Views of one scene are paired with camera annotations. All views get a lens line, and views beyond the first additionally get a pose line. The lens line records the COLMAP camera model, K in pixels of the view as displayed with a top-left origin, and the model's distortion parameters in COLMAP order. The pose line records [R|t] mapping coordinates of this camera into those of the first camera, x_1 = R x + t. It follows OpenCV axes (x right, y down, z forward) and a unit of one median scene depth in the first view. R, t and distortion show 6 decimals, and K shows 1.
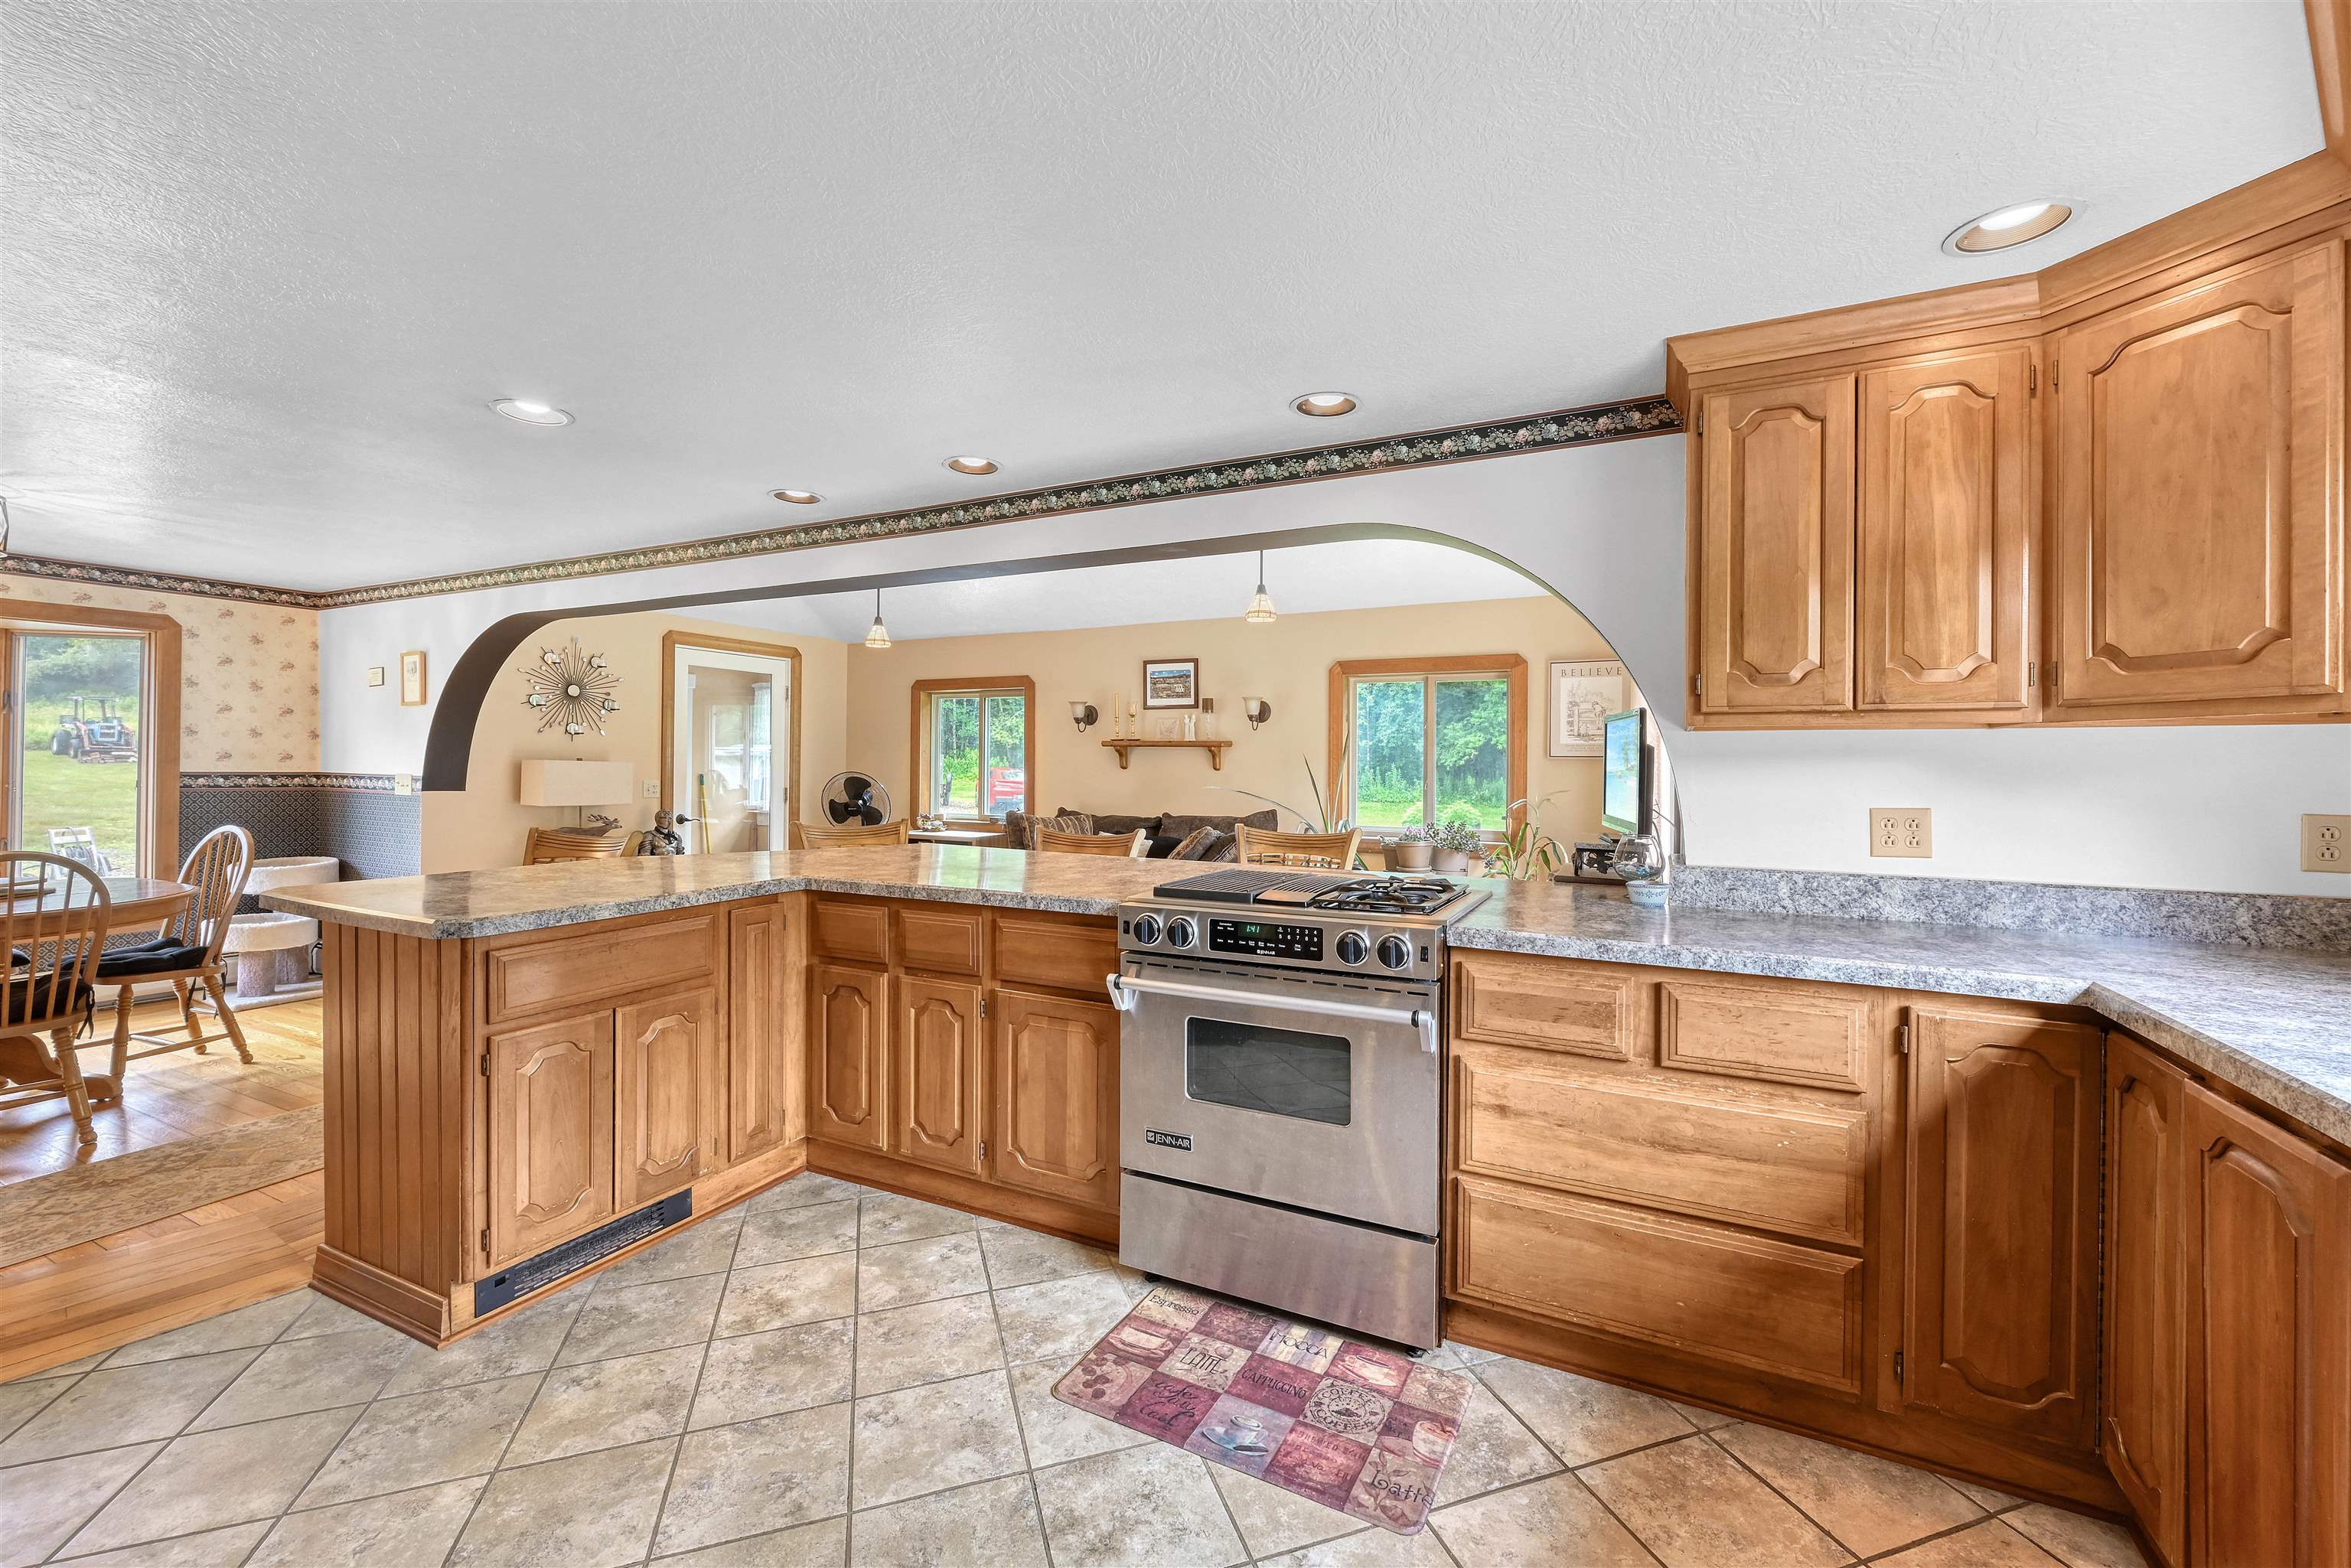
lens RADIAL K [[928.6, 0, 1188.0], [0, 928.6, 757.3], [0, 0, 1]] dist [-0.001269, -0.000176]
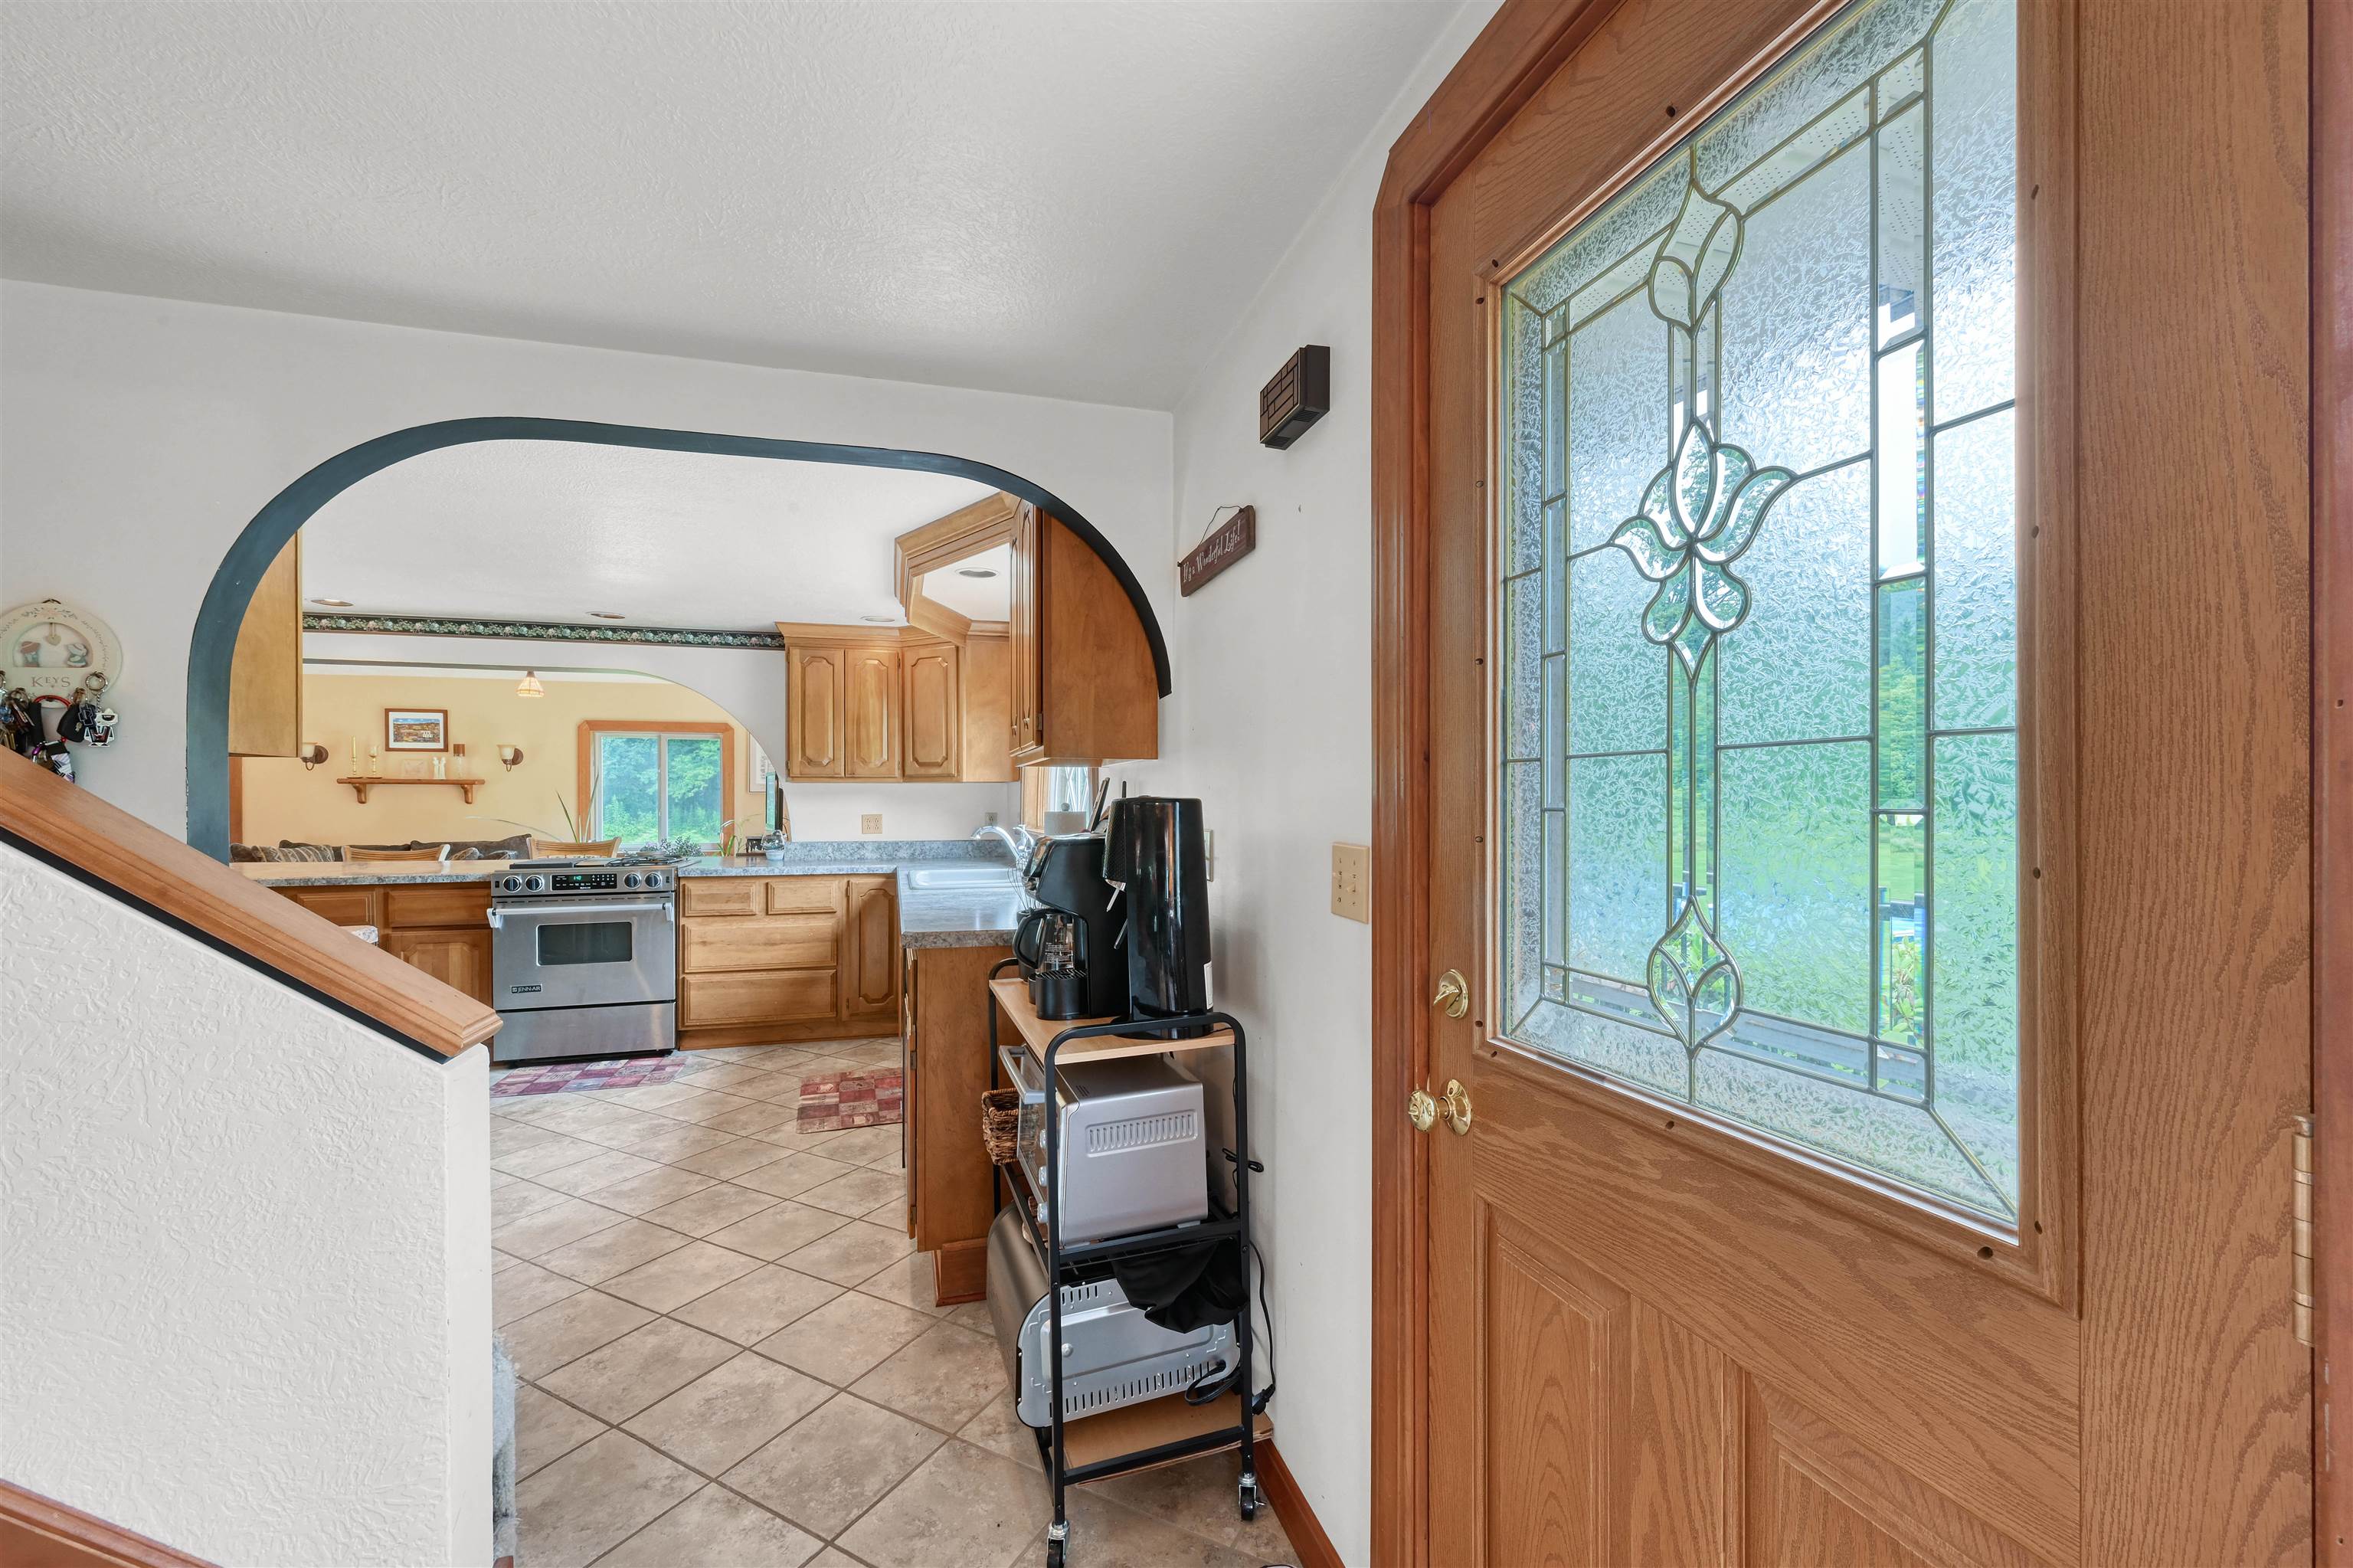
lens RADIAL K [[940.6, 0, 1174.6], [0, 940.6, 805.5], [0, 0, 1]] dist [-0.000332, -0.000023]
pose [[0.724530, -0.013281, 0.689115, -0.379855], [0.000361, 0.999821, 0.018890, -0.016721], [-0.689243, -0.013438, 0.724406, -1.344429]]
